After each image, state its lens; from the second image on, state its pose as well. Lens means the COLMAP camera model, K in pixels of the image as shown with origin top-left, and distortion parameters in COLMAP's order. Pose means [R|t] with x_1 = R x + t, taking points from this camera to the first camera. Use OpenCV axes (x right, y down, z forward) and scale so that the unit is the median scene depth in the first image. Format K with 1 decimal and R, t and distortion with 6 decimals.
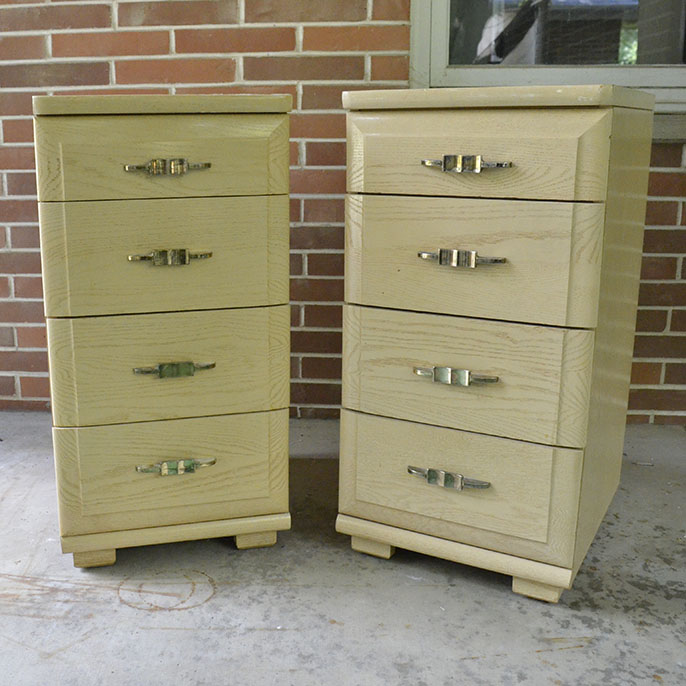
lens RADIAL K [[915.4, 0, 343.0], [0, 915.4, 343.0], [0, 0, 1]] dist [-0.132947, 0.005480]
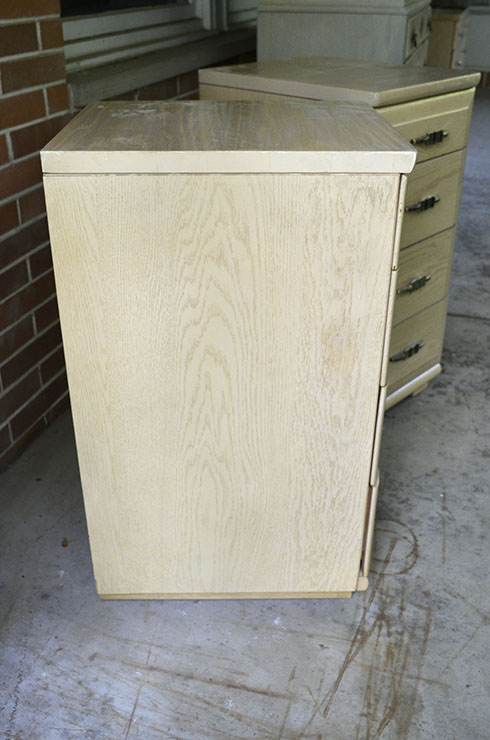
lens RADIAL K [[747.3, 0, 245.0], [0, 747.3, 370.0], [0, 0, 1]] dist [-0.087606, 0.002071]
pose [[0.239151, -0.474044, 0.847401, -1.033822], [0.217050, 0.876741, 0.429202, -0.419569], [-0.946412, 0.081284, 0.312565, 0.916922]]
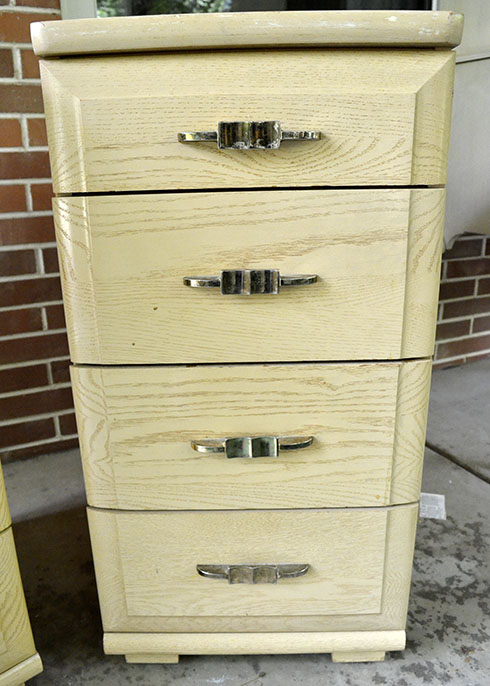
lens RADIAL K [[558.1, 0, 244.1], [0, 558.1, 361.9], [0, 0, 1]] dist [-0.110630, 0.037699]
pose [[0.891062, -0.166126, 0.422387, -0.060132], [0.125607, 0.984521, 0.122236, -0.084481], [-0.436155, -0.055865, 0.898136, 0.621784]]
